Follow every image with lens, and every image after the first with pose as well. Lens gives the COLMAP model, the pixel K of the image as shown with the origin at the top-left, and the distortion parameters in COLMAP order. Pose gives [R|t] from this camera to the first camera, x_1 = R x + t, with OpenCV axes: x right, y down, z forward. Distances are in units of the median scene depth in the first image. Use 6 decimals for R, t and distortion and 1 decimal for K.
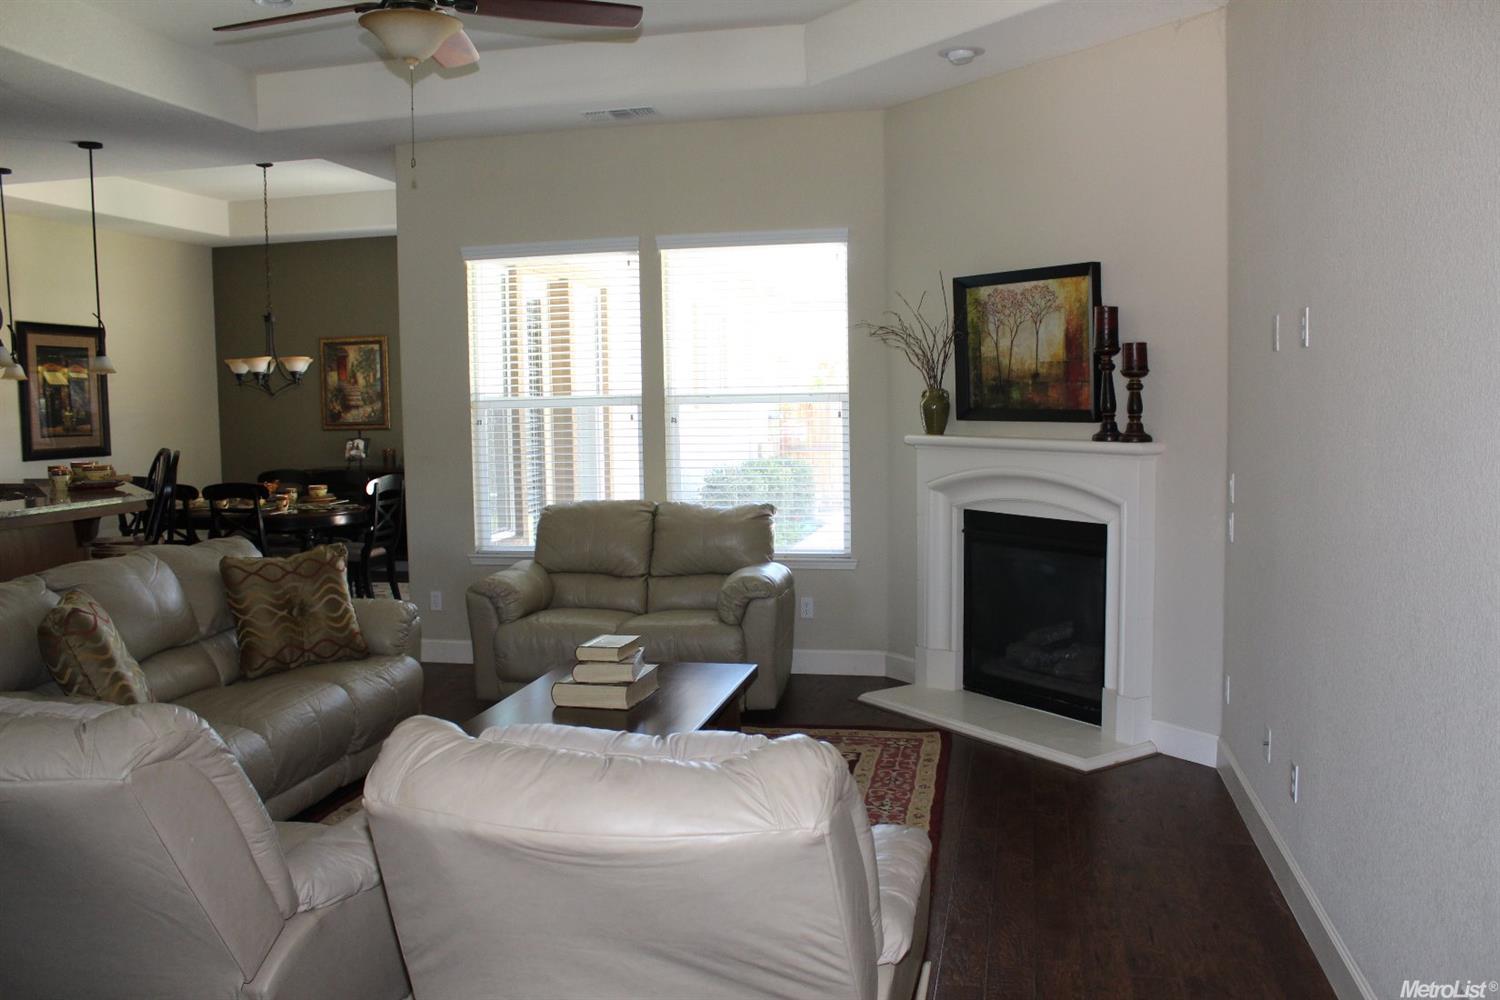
lens RADIAL K [[1265.5, 0, 748.1], [0, 1265.5, 503.5], [0, 0, 1]] dist [-0.015724, -0.010204]
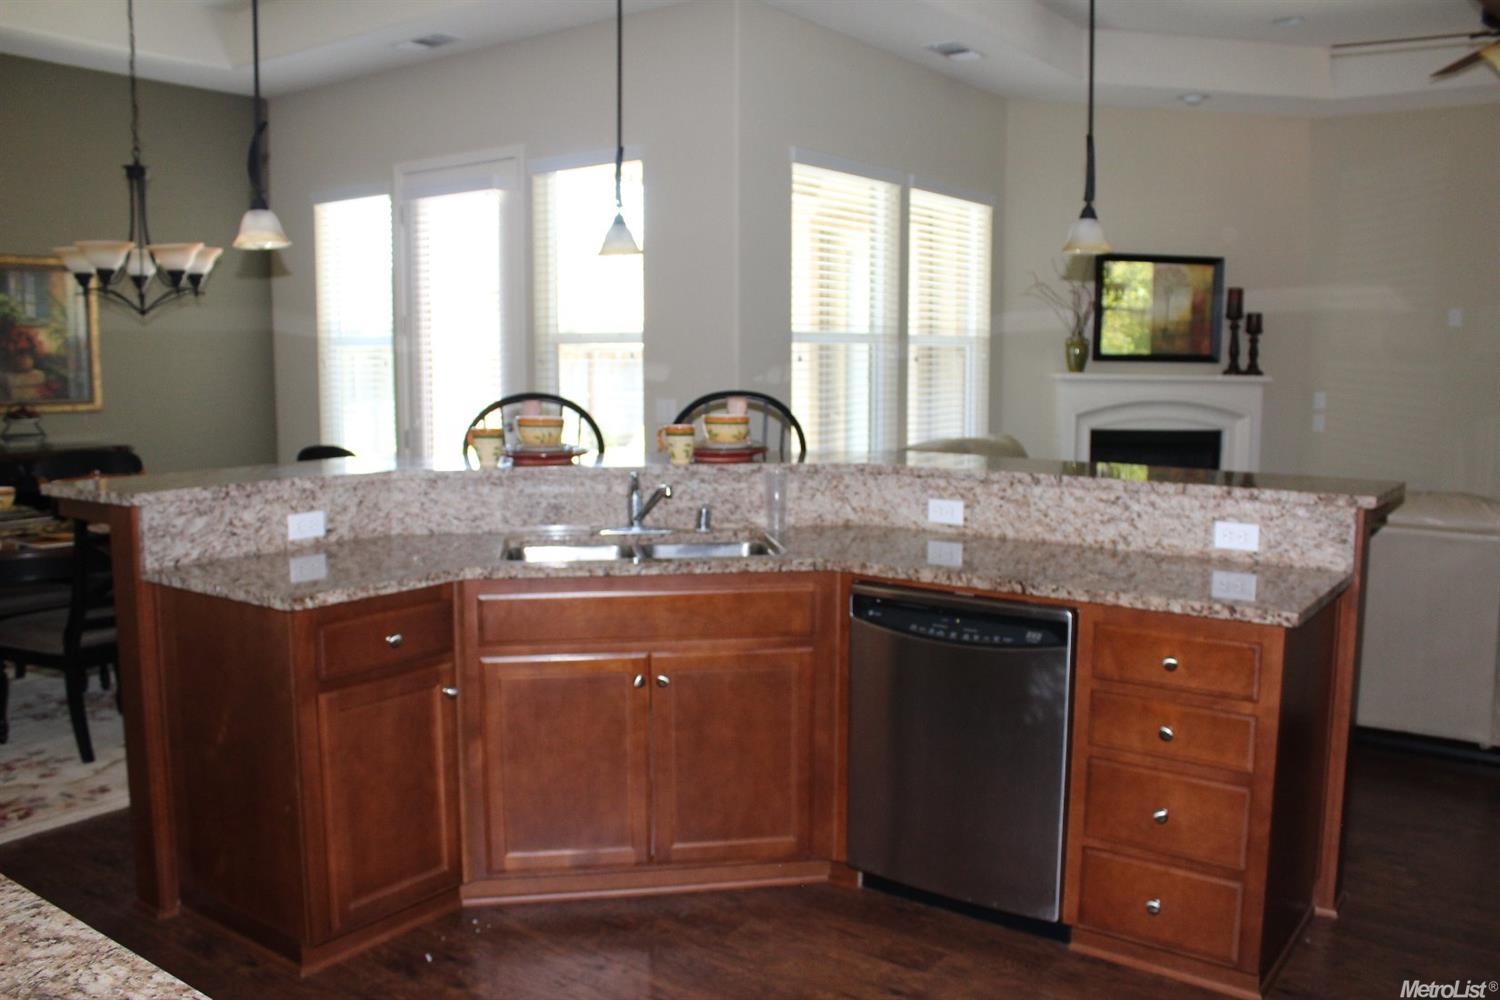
lens RADIAL K [[1265.5, 0, 749.6], [0, 1265.5, 498.2], [0, 0, 1]] dist [-0.015724, -0.010204]
pose [[0.409516, -0.085495, 0.908288, -0.835067], [0.060576, 0.995950, 0.066434, -0.022715], [-0.910290, 0.027815, 0.413037, 0.546426]]
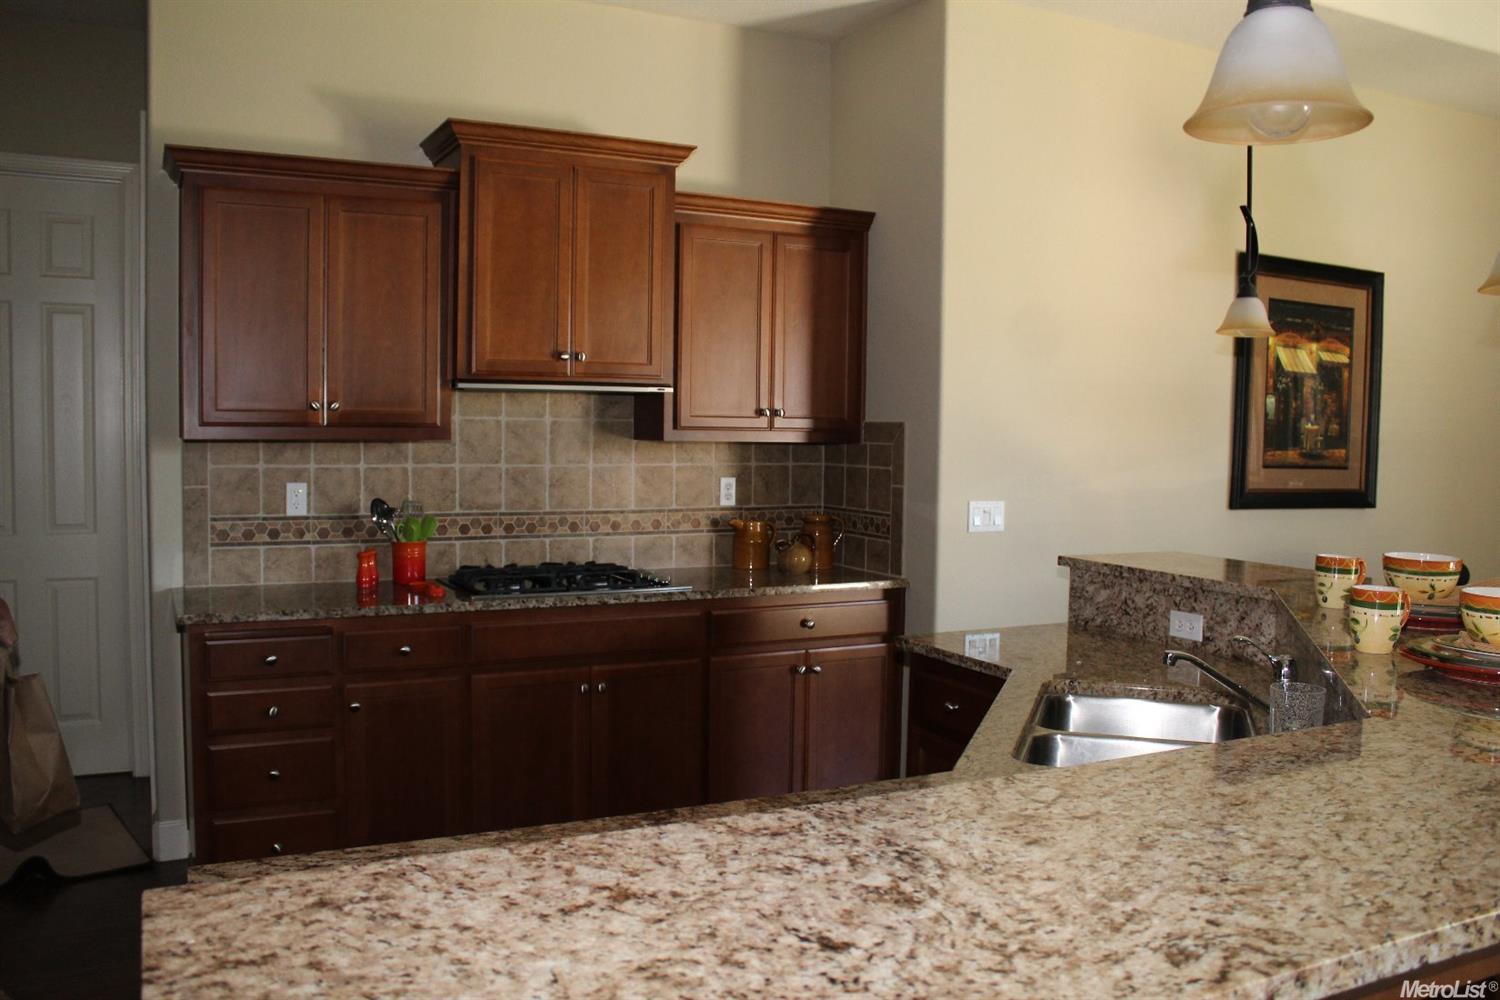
lens RADIAL K [[1265.5, 0, 748.4], [0, 1265.5, 490.2], [0, 0, 1]] dist [-0.015724, -0.010204]
pose [[0.648017, 0.083455, -0.757040, -0.294567], [-0.101911, 0.994541, 0.022403, -0.032764], [0.754777, 0.062633, 0.652984, 0.481822]]
